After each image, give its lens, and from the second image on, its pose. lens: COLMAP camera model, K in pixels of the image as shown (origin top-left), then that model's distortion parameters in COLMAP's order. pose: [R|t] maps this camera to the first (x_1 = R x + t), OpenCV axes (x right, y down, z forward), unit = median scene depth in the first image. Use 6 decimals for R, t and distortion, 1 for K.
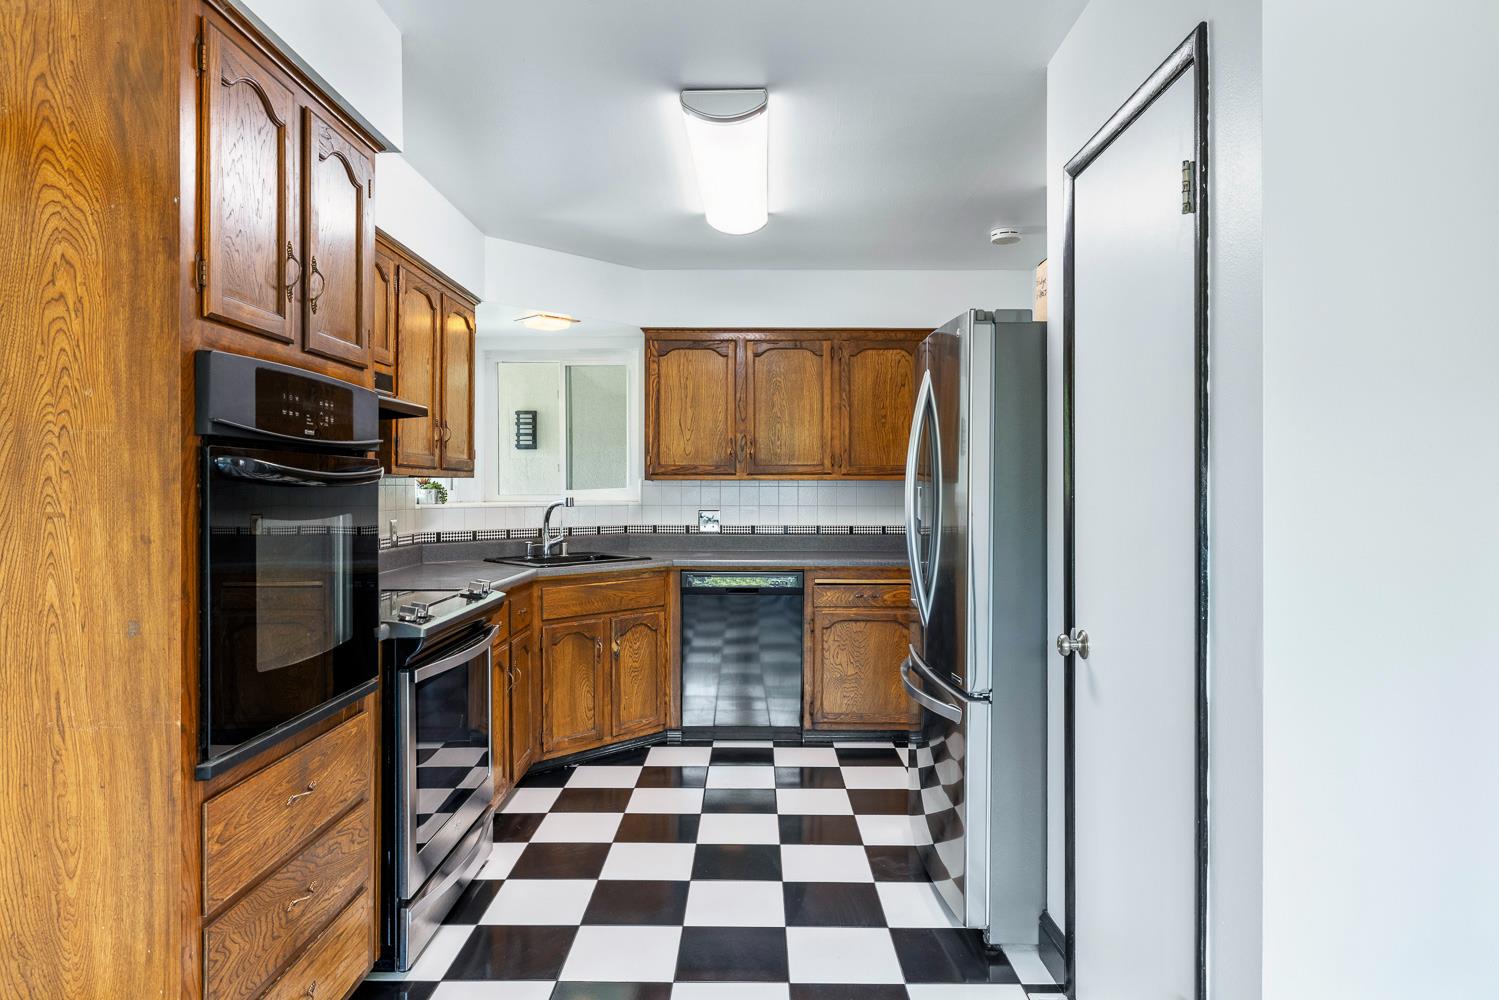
lens RADIAL K [[903.9, 0, 752.7], [0, 903.9, 491.4], [0, 0, 1]] dist [0.002579, 0.001329]
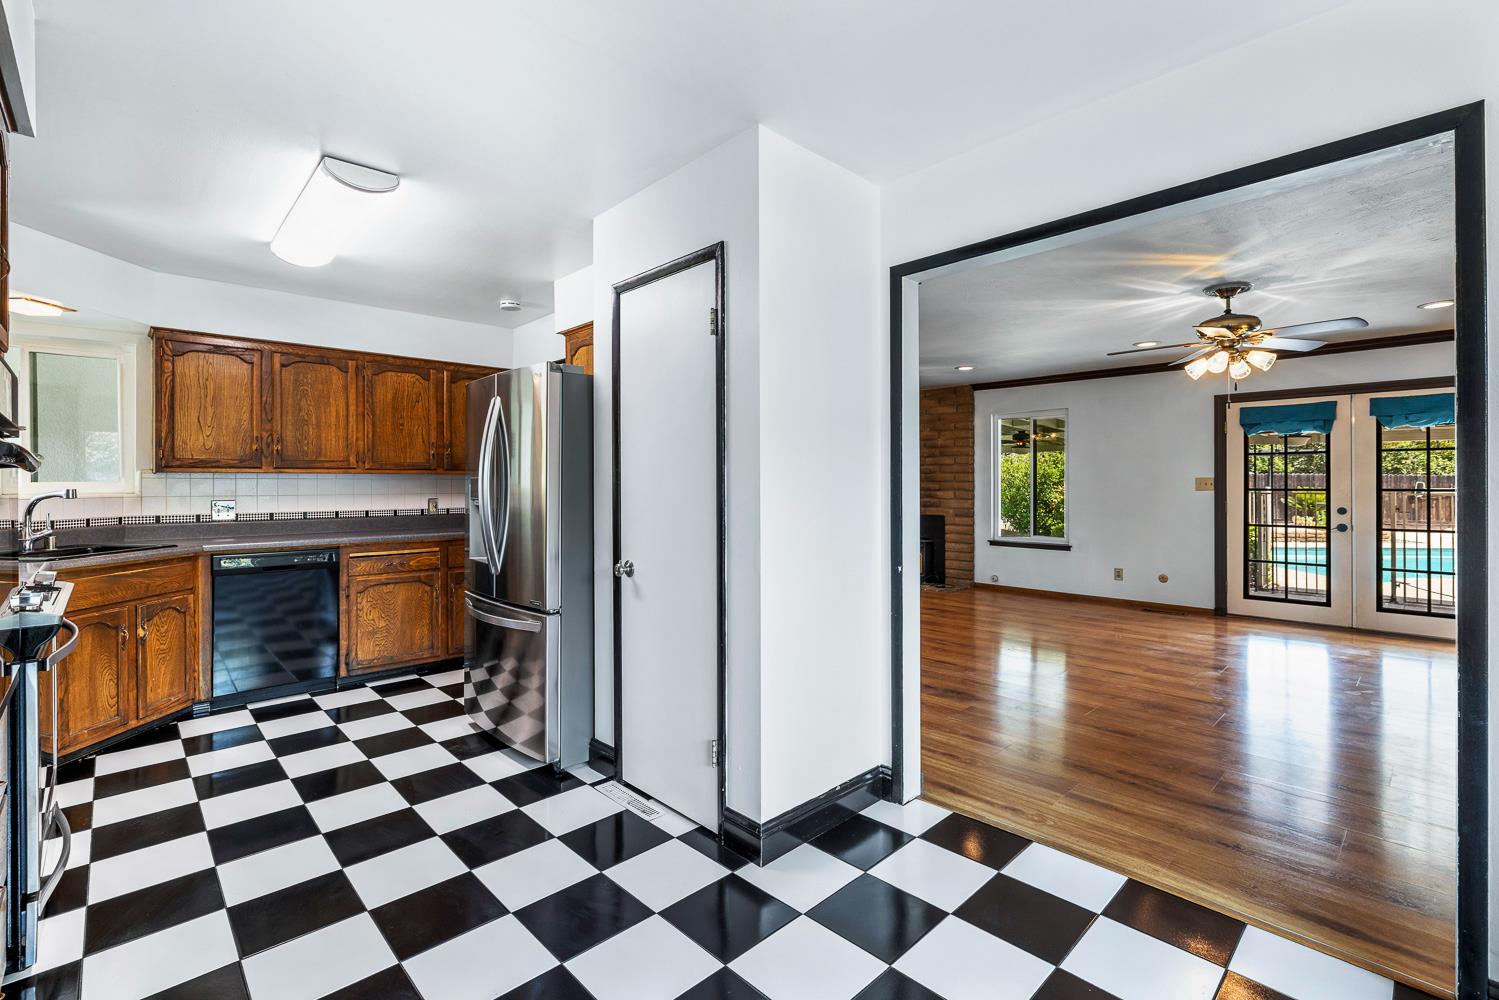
lens RADIAL K [[672.8, 0, 745.6], [0, 672.8, 483.1], [0, 0, 1]] dist [-0.000899, -0.000144]
pose [[0.726399, -0.003309, 0.687265, -0.176573], [0.005591, 0.999984, -0.001094, 0.005179], [-0.687250, 0.004637, 0.726406, -0.038309]]
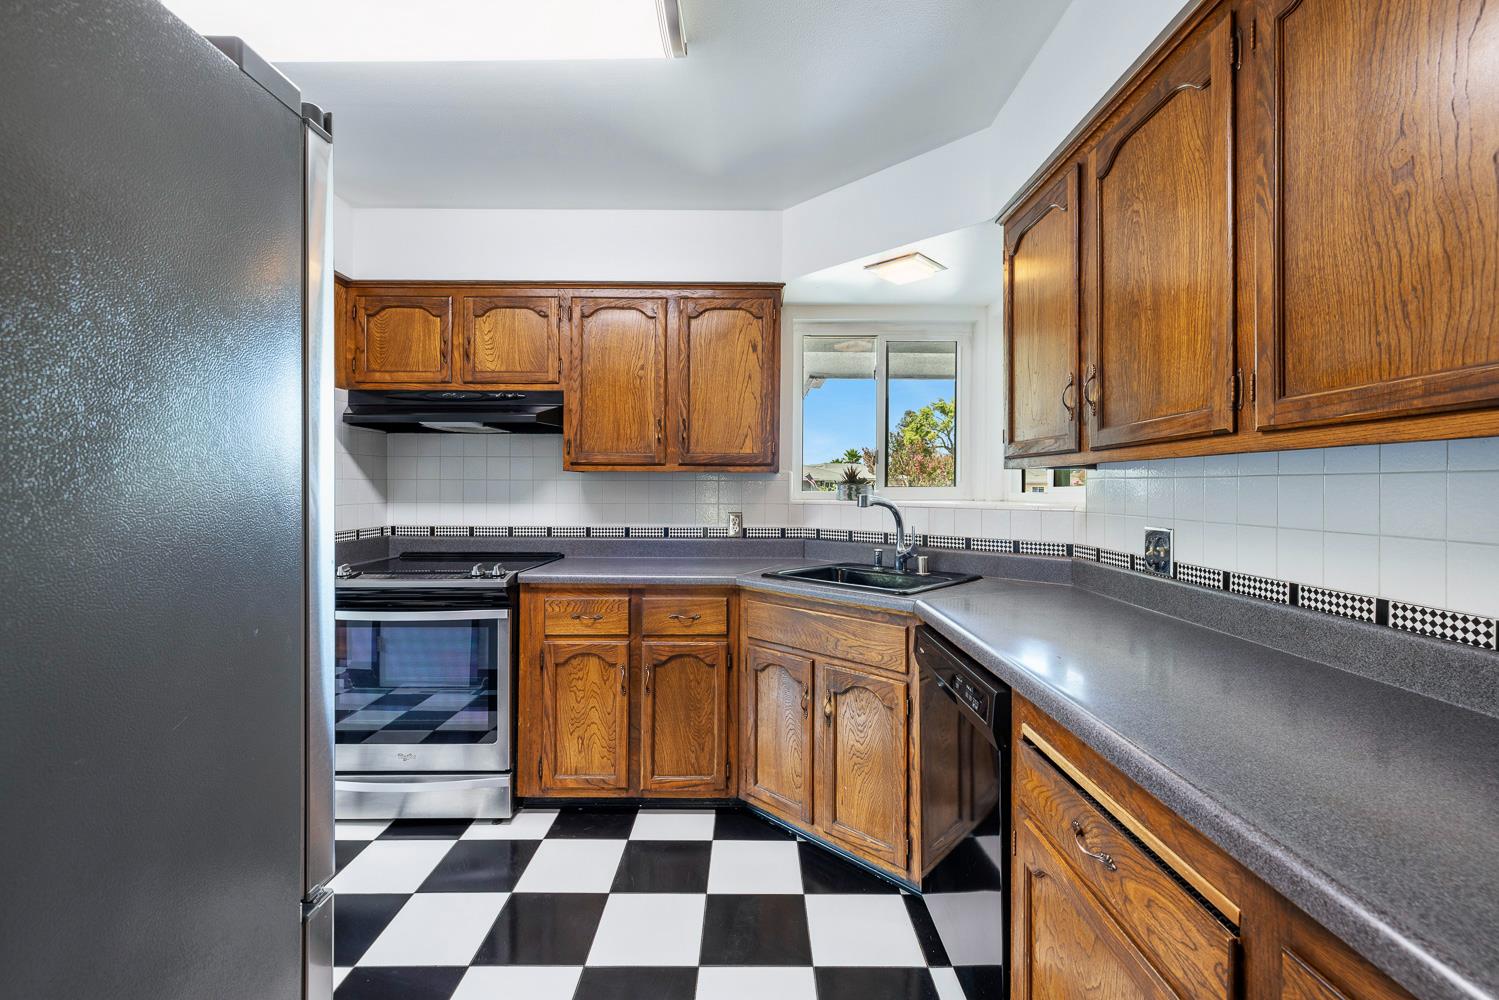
lens RADIAL K [[642.0, 0, 749.4], [0, 642.0, 484.4], [0, 0, 1]] dist [0.000211, -0.000044]
pose [[0.001534, -0.004254, -0.999990, 0.348019], [-0.007047, 0.999966, -0.004265, 0.000784], [0.999974, 0.007053, 0.001504, 0.926753]]
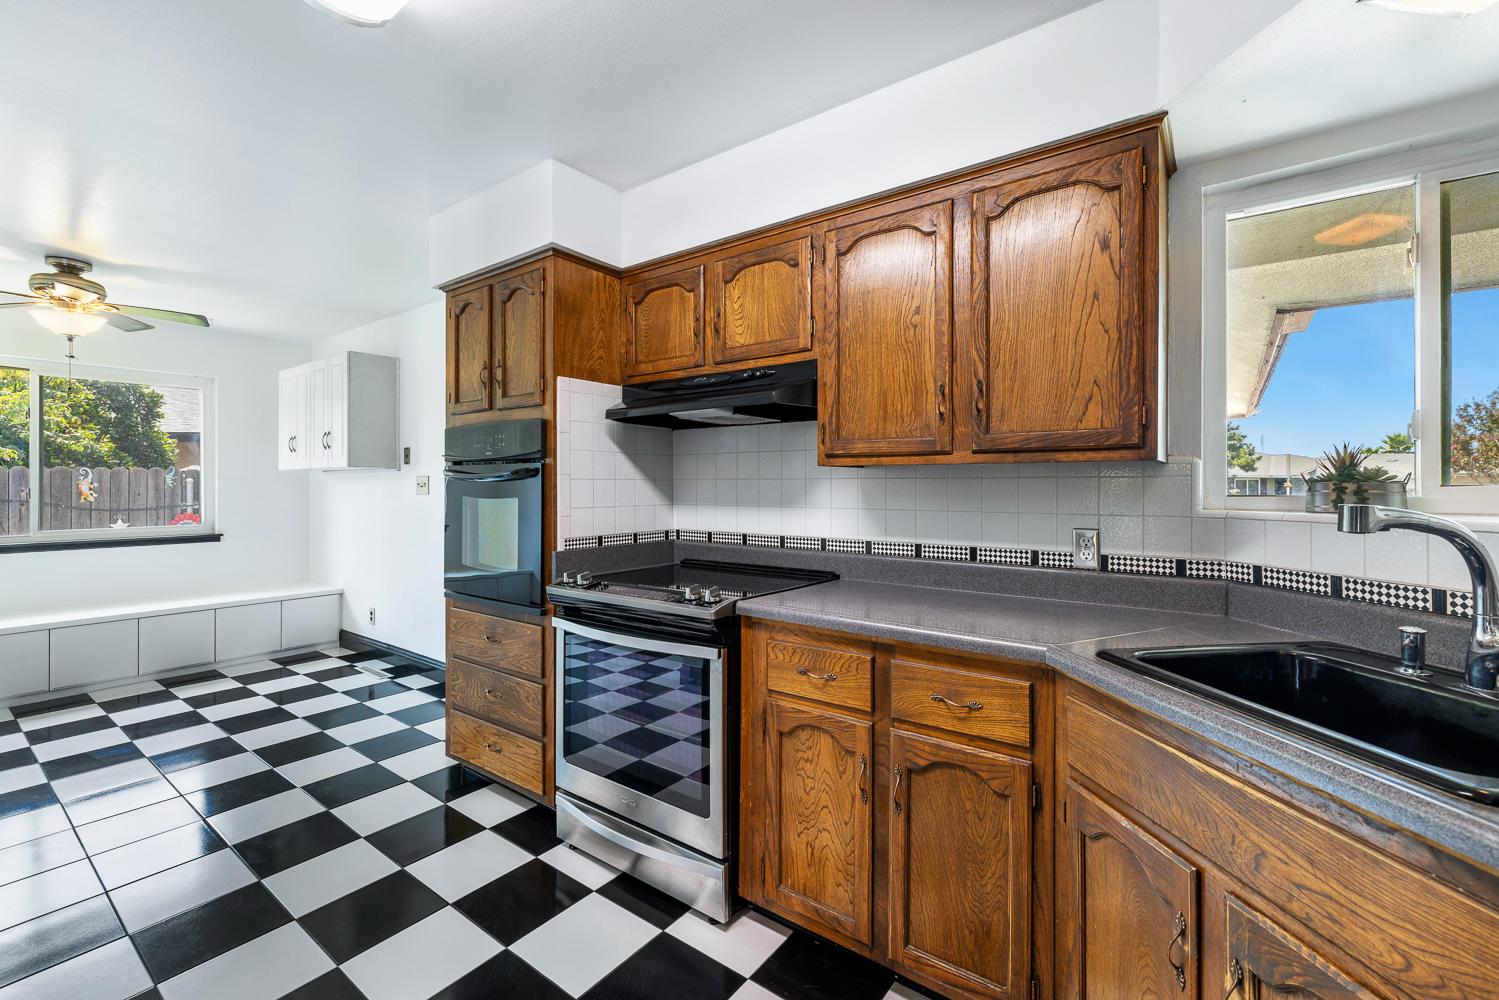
lens RADIAL K [[633.1, 0, 757.5], [0, 633.1, 482.3], [0, 0, 1]] dist [0.000783, 0.000210]
pose [[-0.589293, -0.005647, -0.807900, 0.115645], [-0.004086, 0.999984, -0.004010, 0.000153], [0.807909, 0.000938, -0.589306, 0.985109]]
